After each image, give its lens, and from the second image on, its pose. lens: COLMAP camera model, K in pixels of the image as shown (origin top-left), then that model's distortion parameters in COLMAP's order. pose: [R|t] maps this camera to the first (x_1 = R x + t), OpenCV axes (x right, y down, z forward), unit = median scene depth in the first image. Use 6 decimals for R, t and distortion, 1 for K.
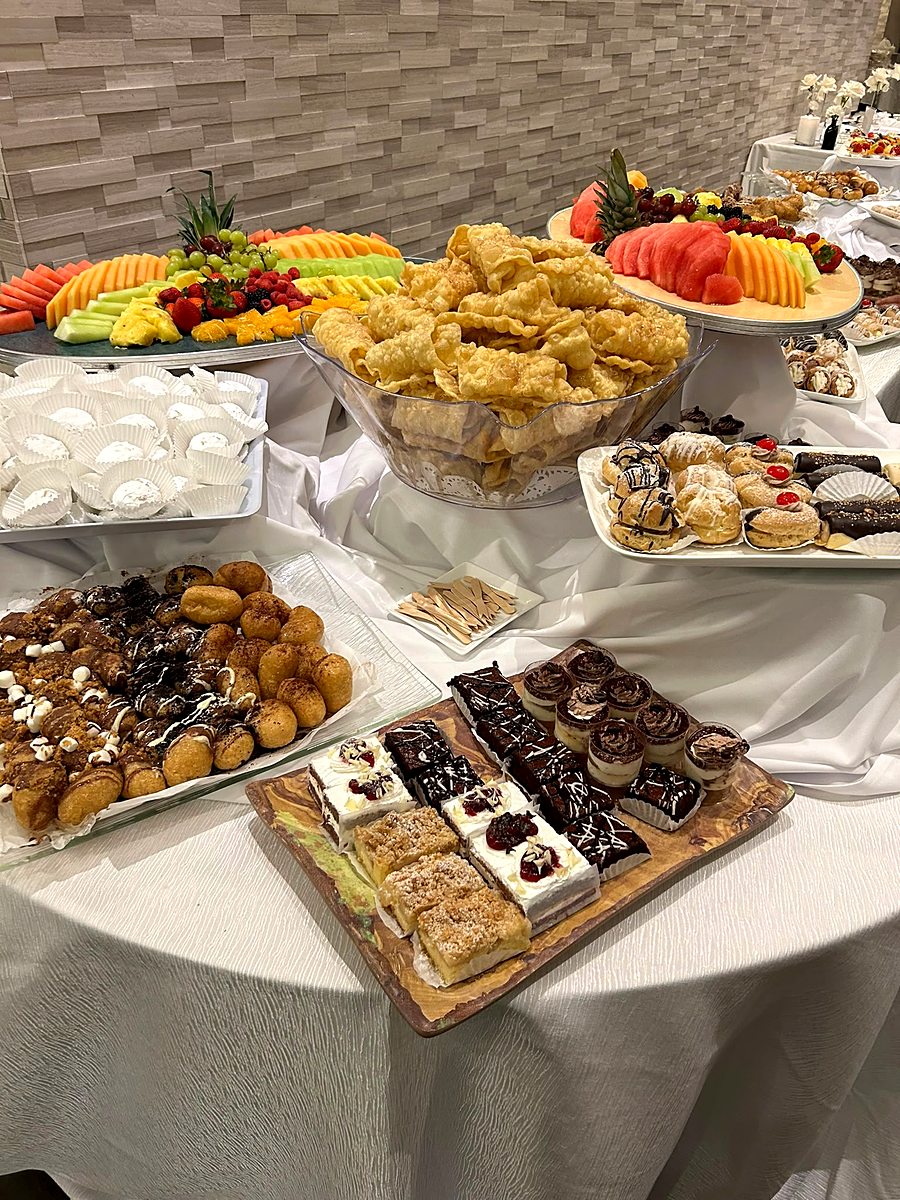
lens RADIAL K [[907.4, 0, 451.2], [0, 907.4, 601.8], [0, 0, 1]] dist [0.051433, -0.071586]
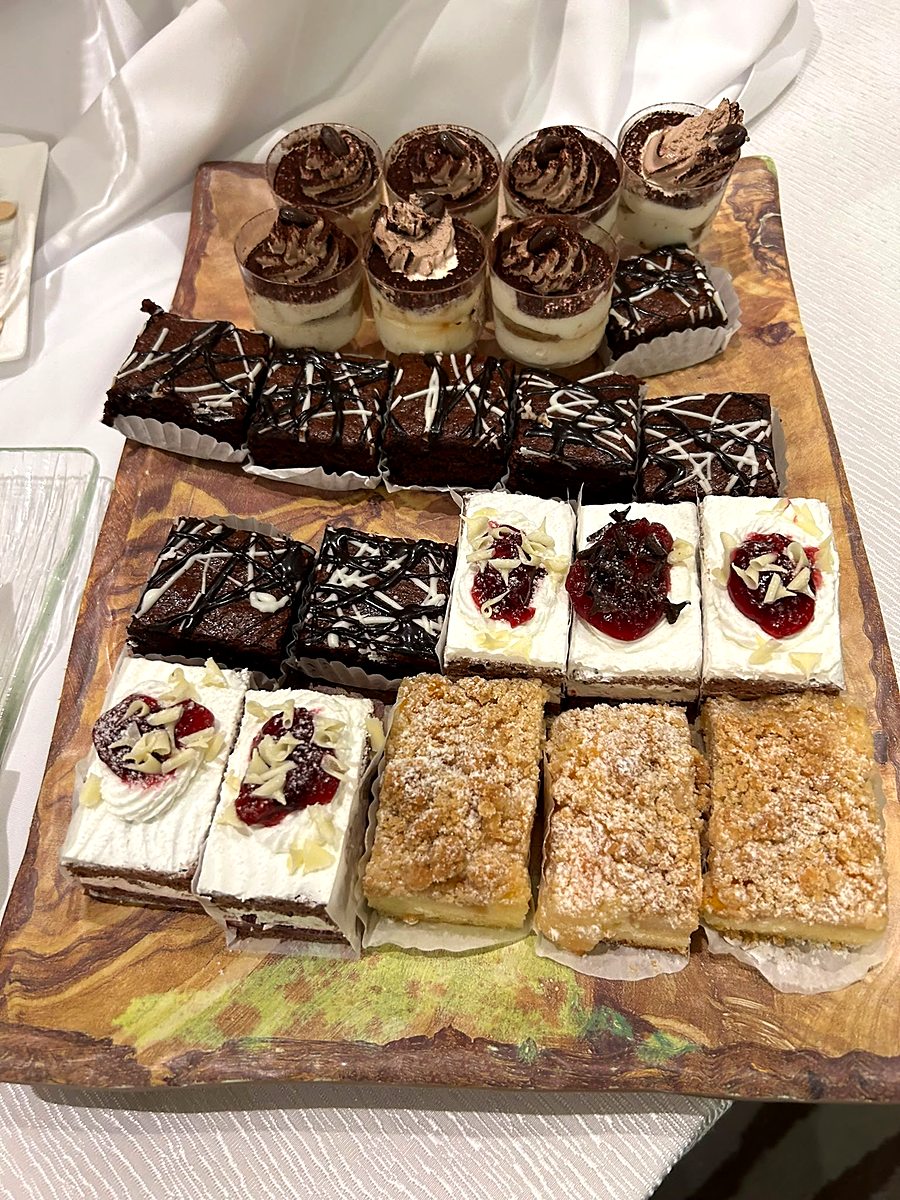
lens RADIAL K [[907.4, 0, 448.4], [0, 907.4, 608.4], [0, 0, 1]] dist [0.051433, -0.071586]
pose [[0.596586, -0.711635, 0.371026, -0.130749], [0.474111, 0.685527, 0.552514, 0.001270], [-0.647536, -0.153715, 0.746370, 0.691176]]
